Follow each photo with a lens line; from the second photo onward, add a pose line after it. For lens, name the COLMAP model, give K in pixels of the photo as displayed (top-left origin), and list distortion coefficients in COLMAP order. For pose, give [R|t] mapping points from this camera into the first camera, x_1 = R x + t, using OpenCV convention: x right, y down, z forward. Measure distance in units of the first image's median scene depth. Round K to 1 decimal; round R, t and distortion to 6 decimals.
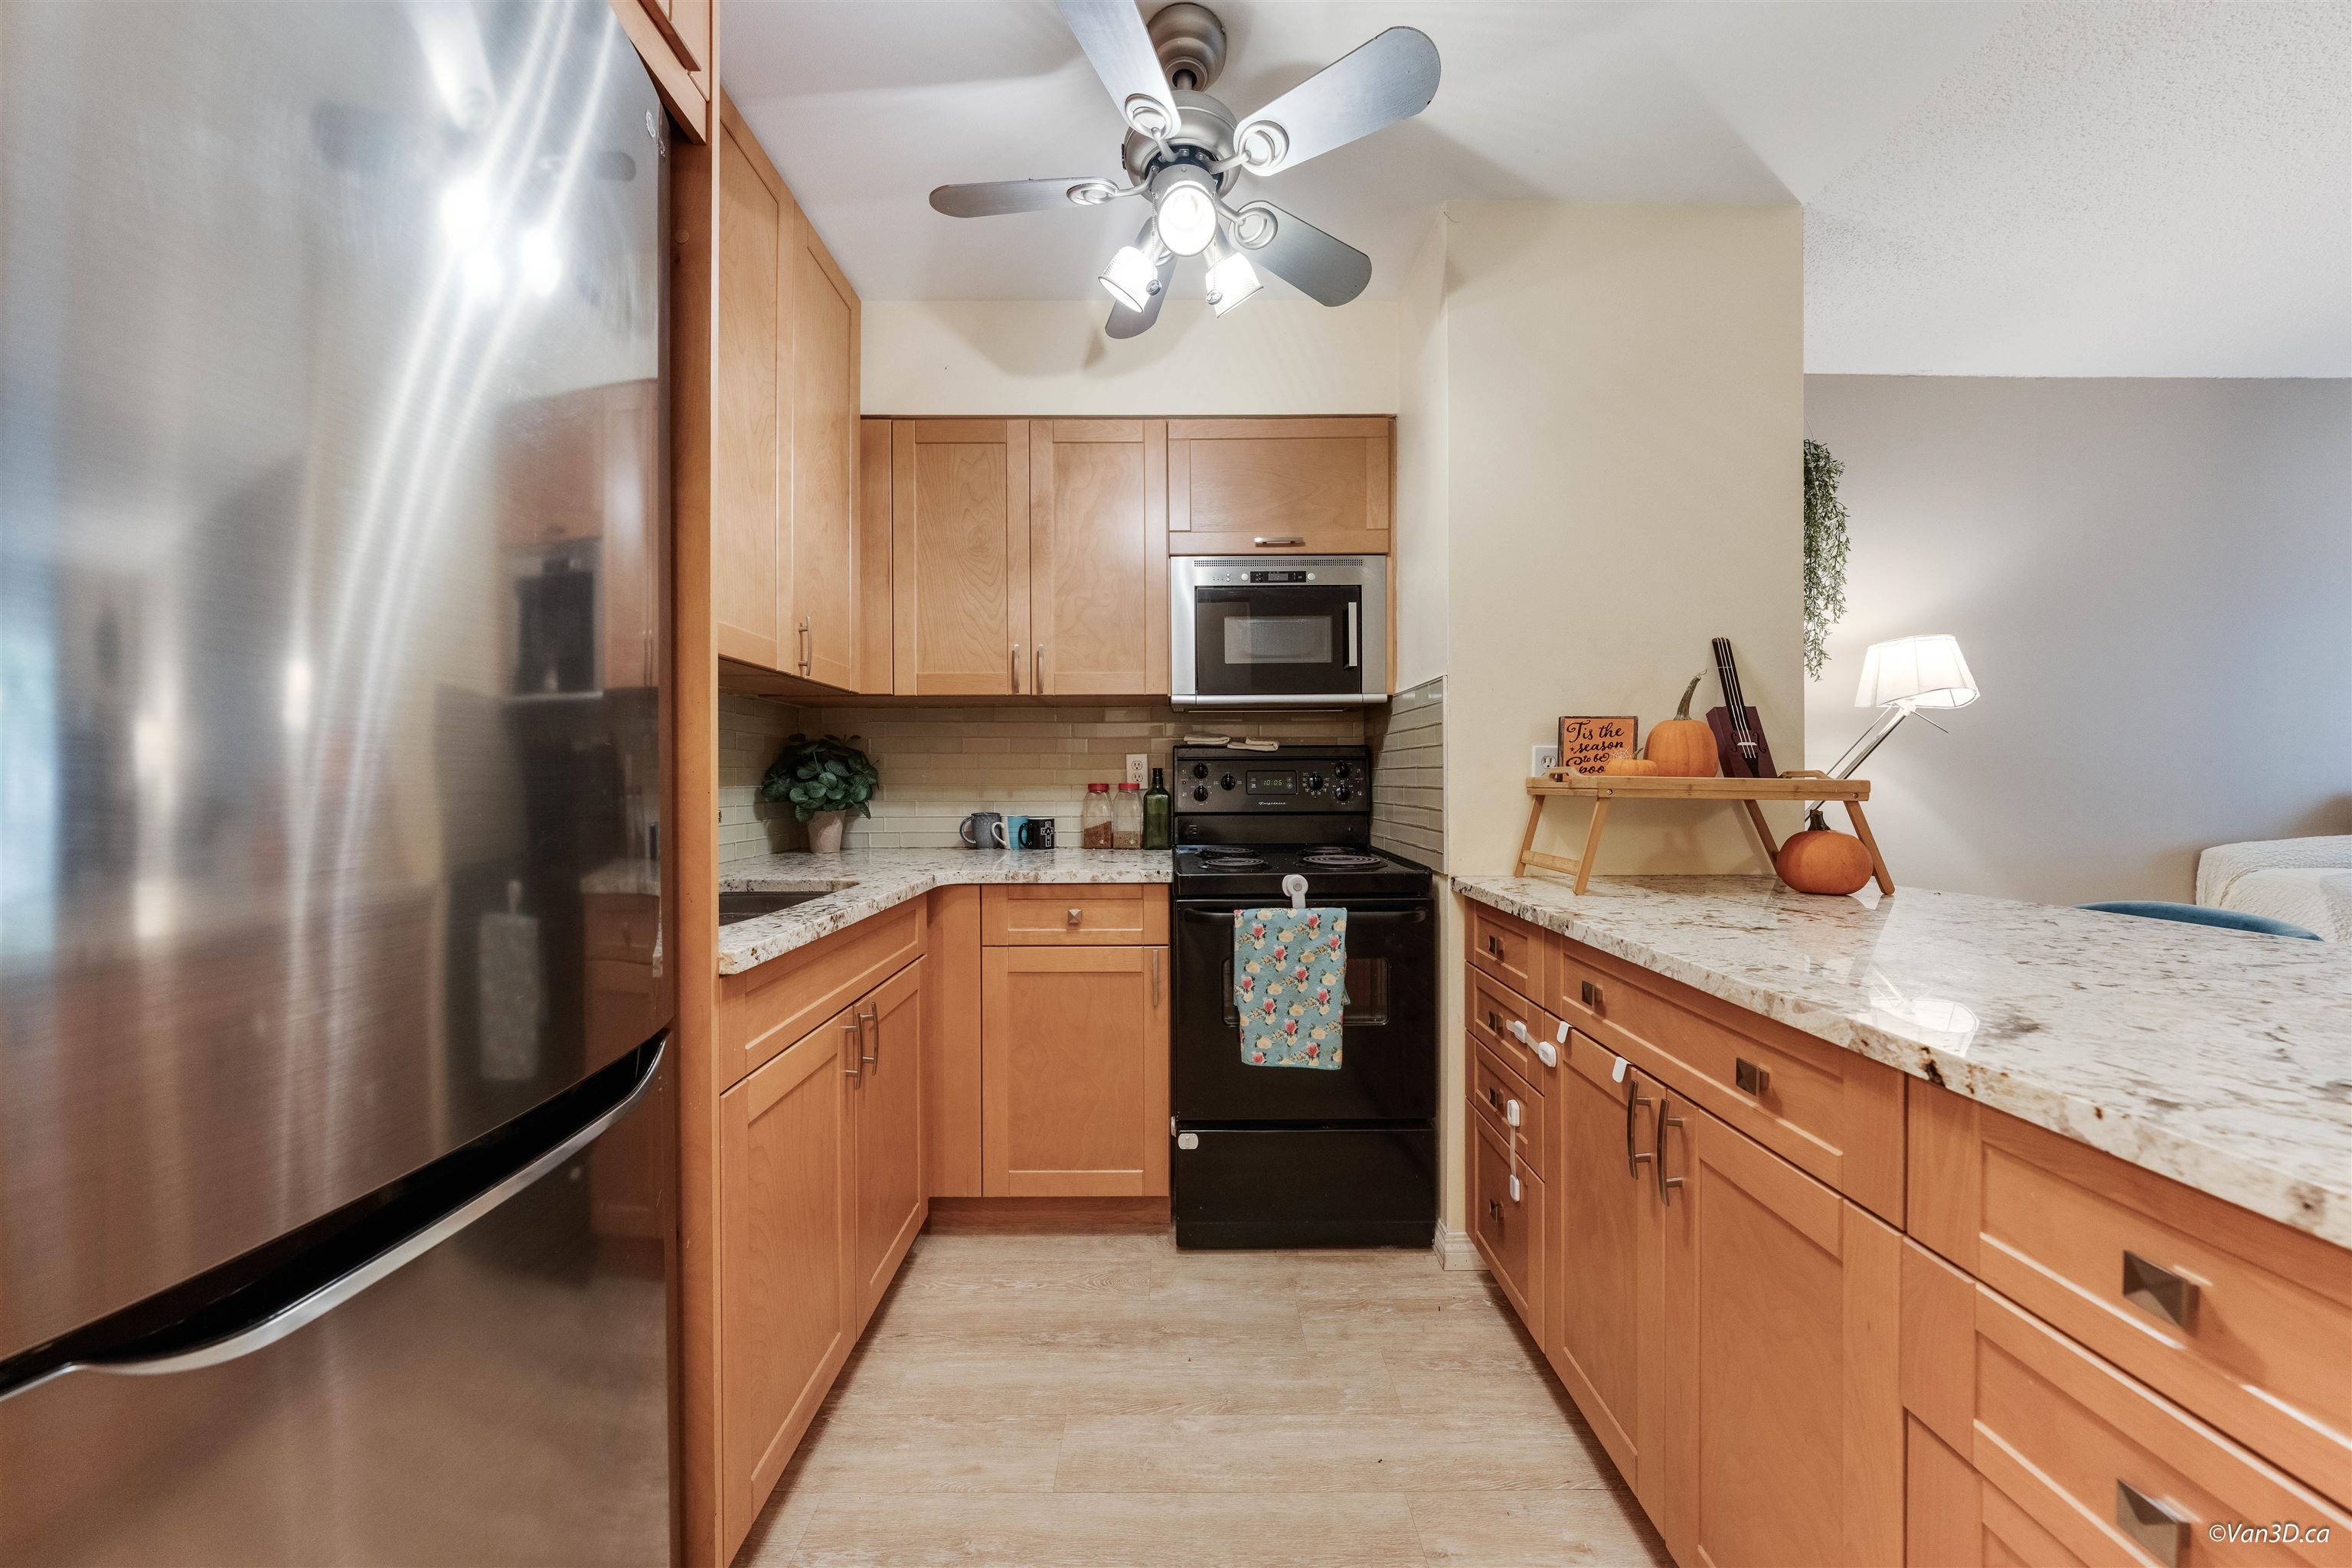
lens RADIAL K [[787.3, 0, 1168.3], [0, 787.3, 782.2], [0, 0, 1]] dist [-0.001591, -0.000086]
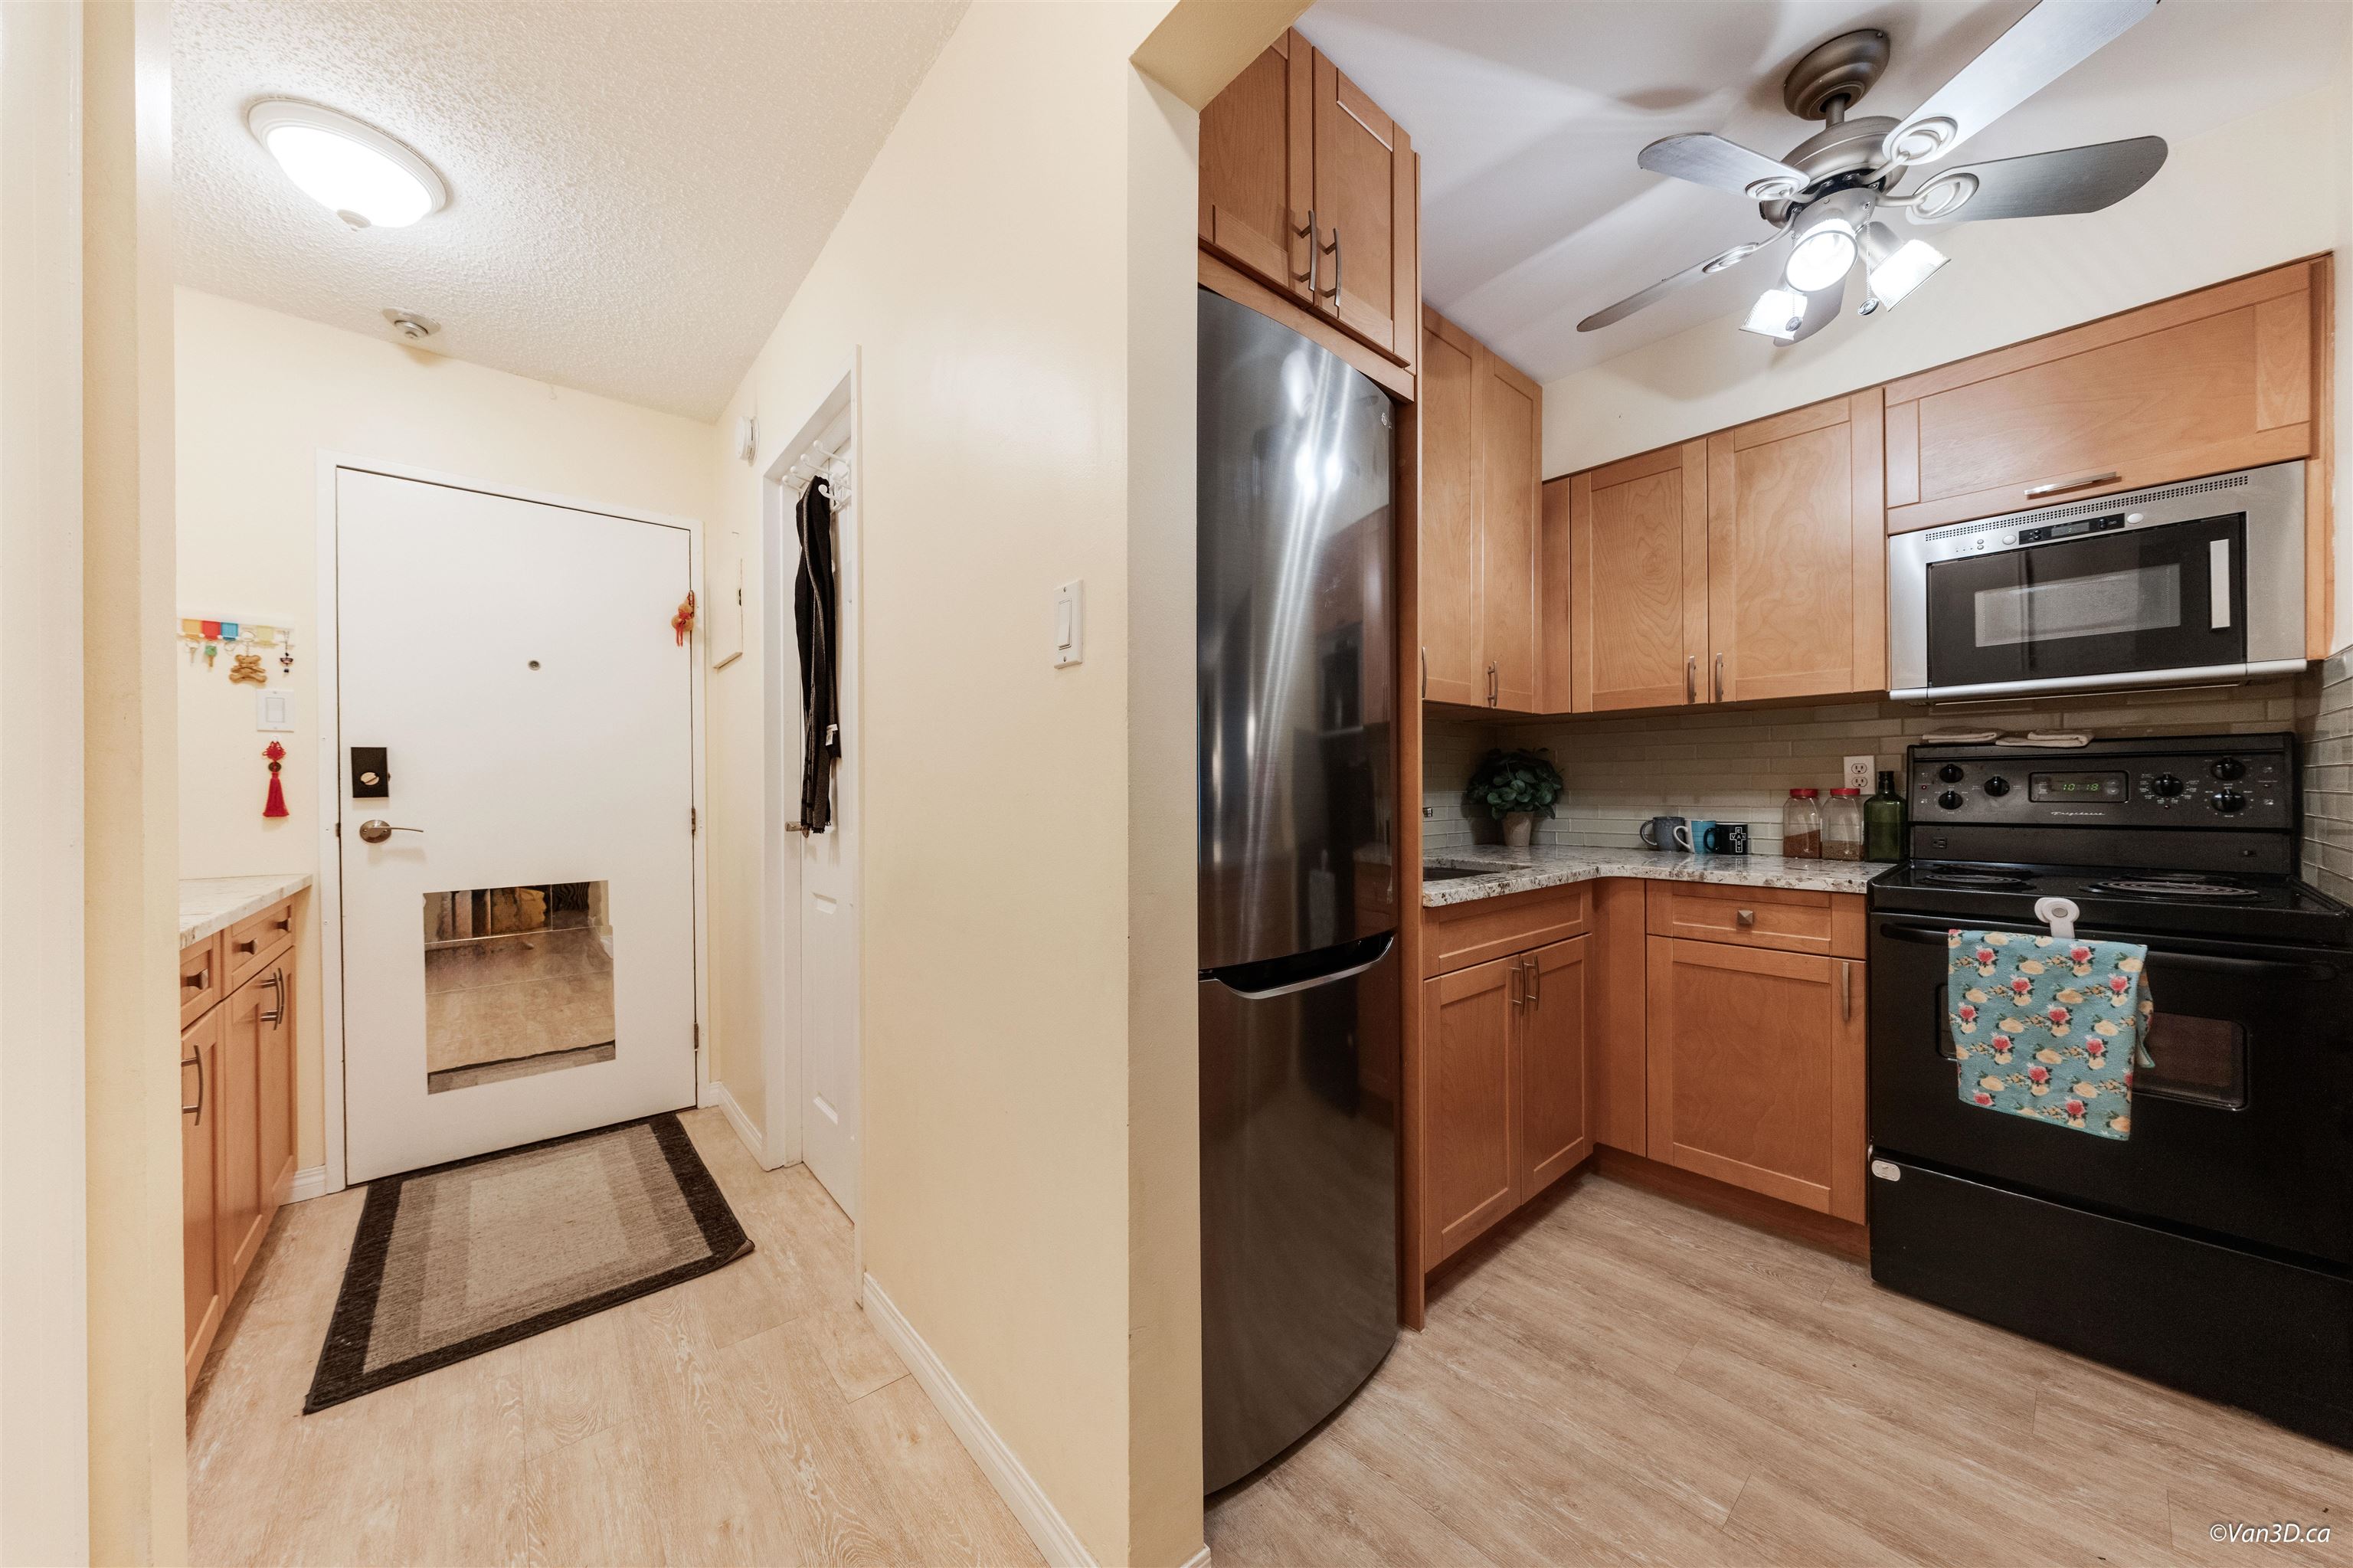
lens RADIAL K [[791.6, 0, 1172.8], [0, 791.6, 793.5], [0, 0, 1]] dist [-0.000832, 0.000131]
pose [[0.653330, 0.002465, -0.757069, 0.176531], [0.003259, 0.999976, 0.006069, -0.001089], [0.757066, -0.006432, 0.653307, -0.246741]]
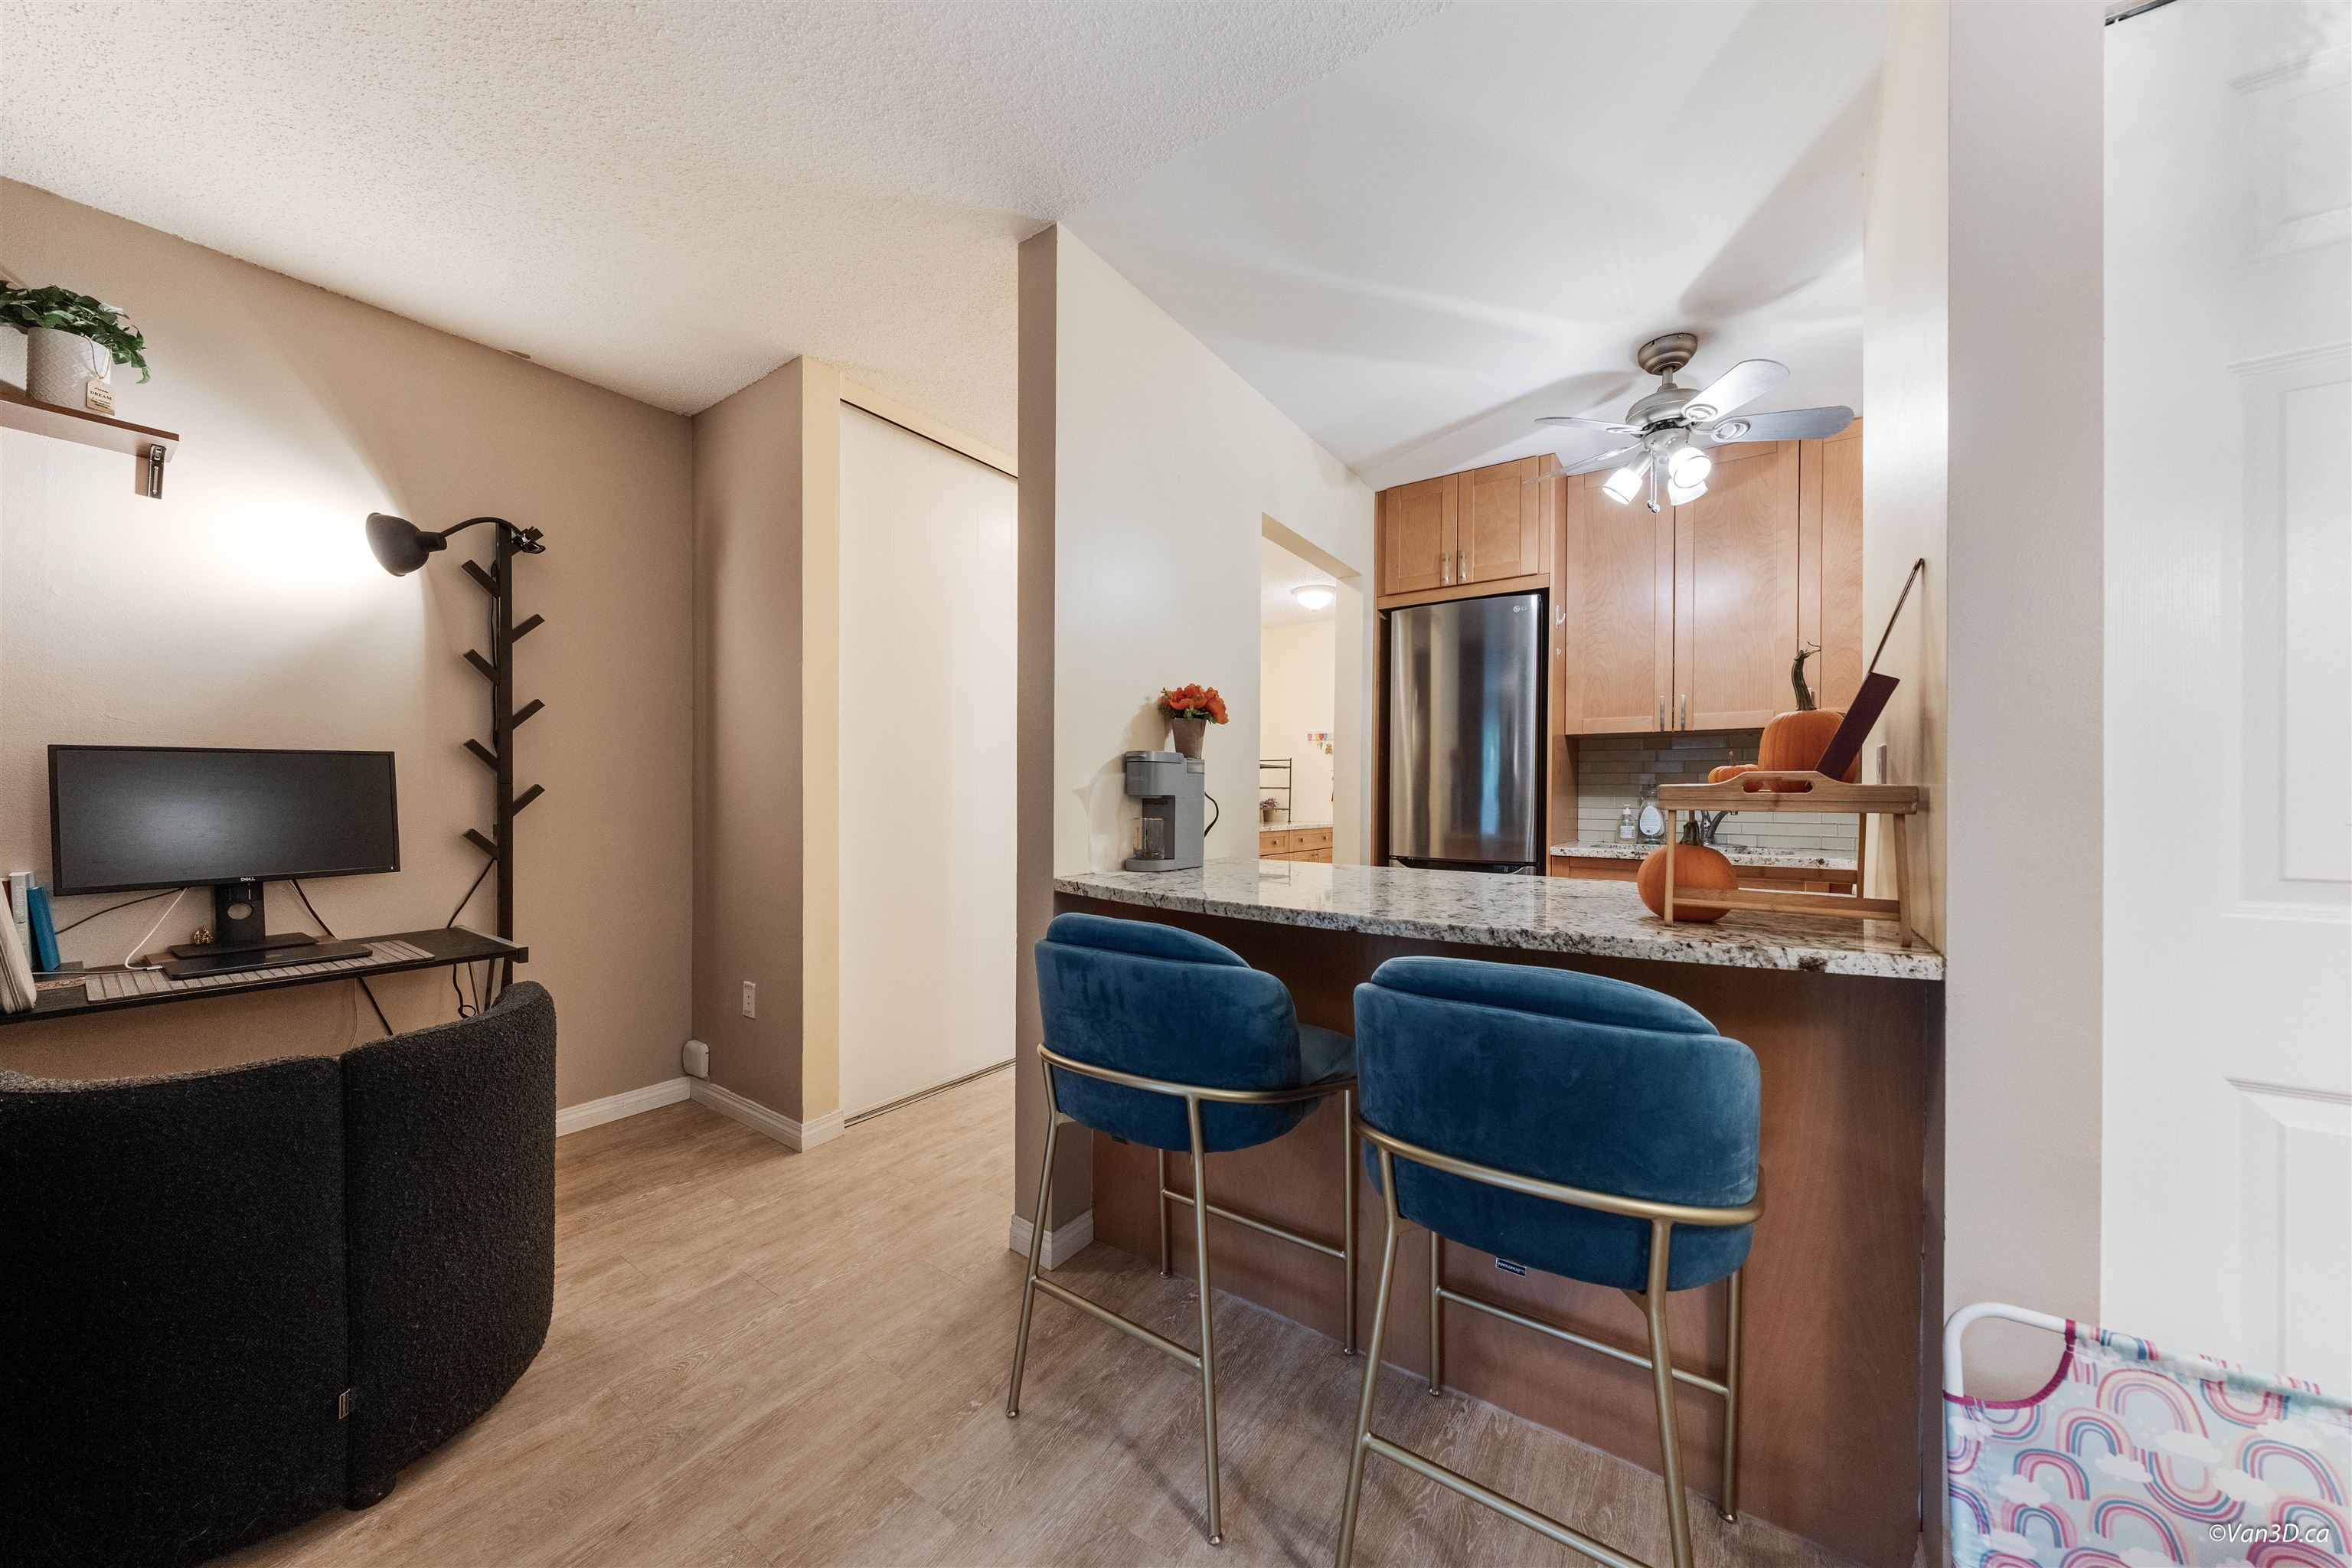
lens RADIAL K [[807.1, 0, 1169.4], [0, 807.1, 797.9], [0, 0, 1]] dist [-0.002339, 0.000345]
pose [[-0.575116, 0.001221, -0.818071, 1.487122], [-0.006622, 0.999959, 0.006148, 0.006542], [0.818045, 0.008953, -0.575085, 0.832161]]
